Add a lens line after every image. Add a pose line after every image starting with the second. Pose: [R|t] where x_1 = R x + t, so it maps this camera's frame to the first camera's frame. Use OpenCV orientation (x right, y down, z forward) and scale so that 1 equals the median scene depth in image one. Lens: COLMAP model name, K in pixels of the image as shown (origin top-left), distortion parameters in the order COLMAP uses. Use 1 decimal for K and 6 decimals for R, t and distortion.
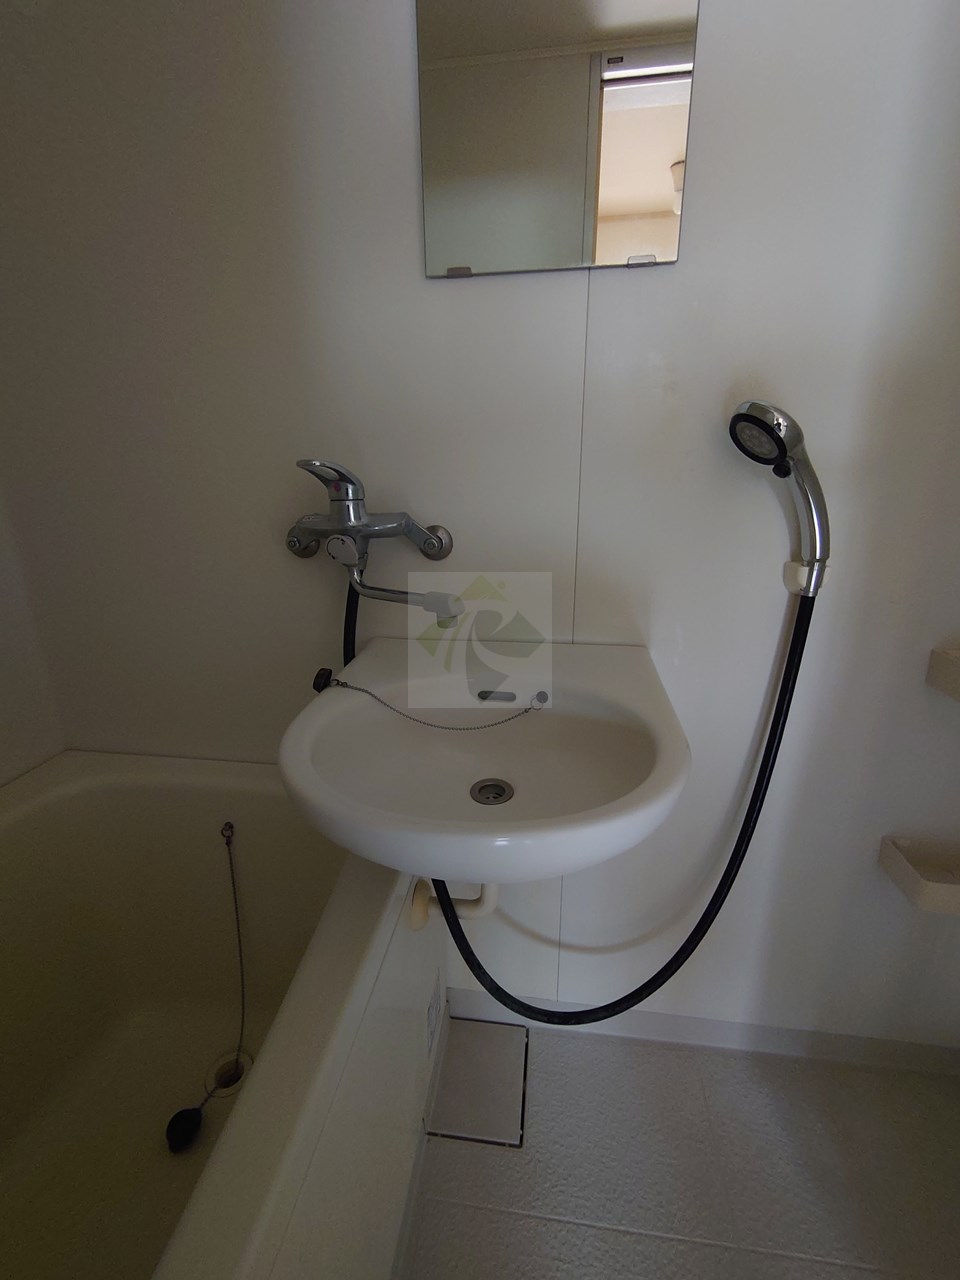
lens RADIAL K [[546.5, 0, 479.4], [0, 546.5, 637.7], [0, 0, 1]] dist [-0.004550, -0.001020]
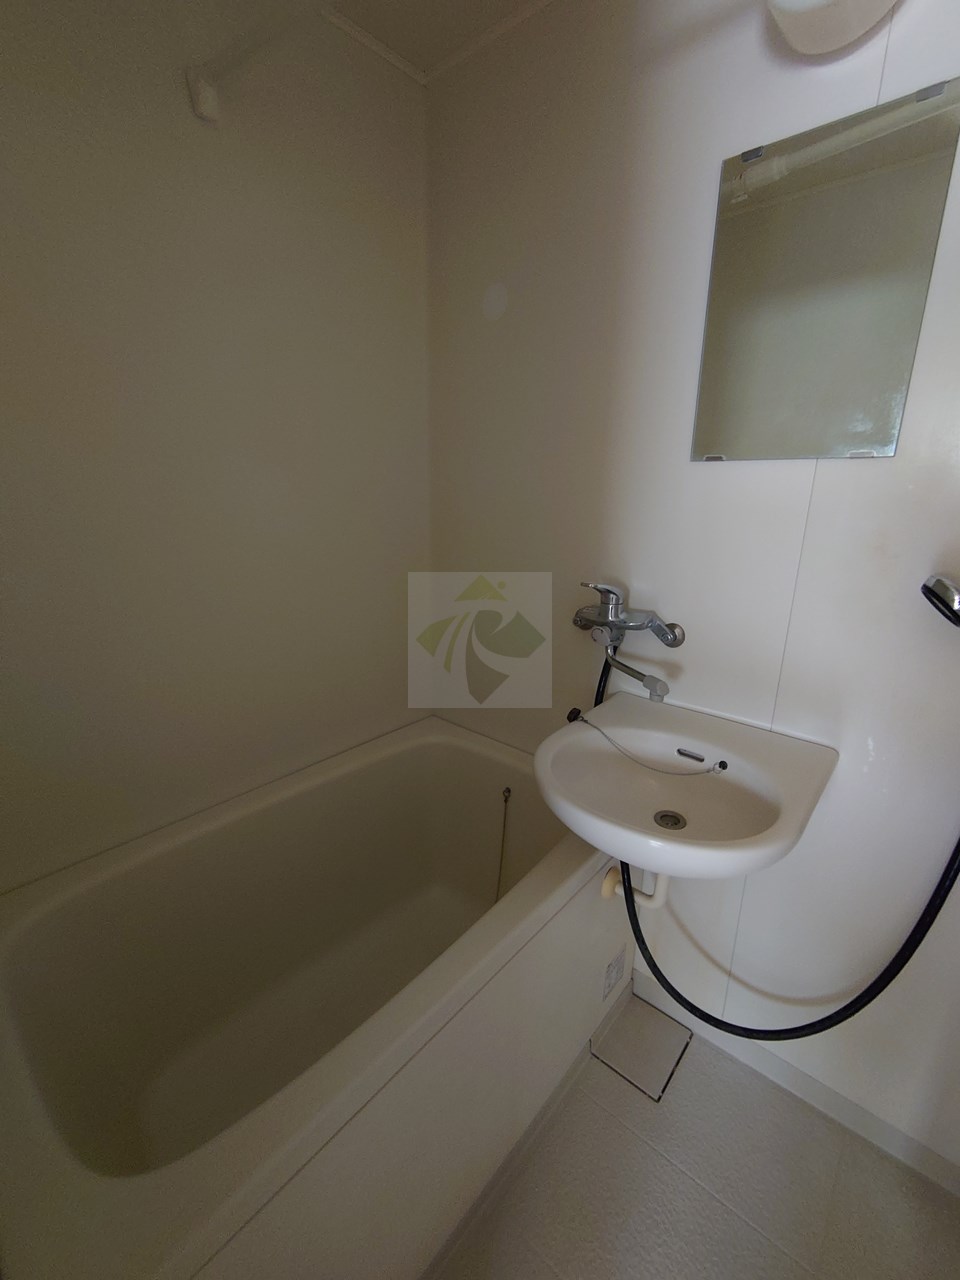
lens RADIAL K [[546.5, 0, 478.2], [0, 546.5, 639.5], [0, 0, 1]] dist [-0.004550, -0.001020]
pose [[0.834820, 0.166064, -0.524880, 0.246474], [-0.179648, 0.983403, 0.025403, -0.113677], [0.520387, 0.073087, 0.850797, -0.455268]]
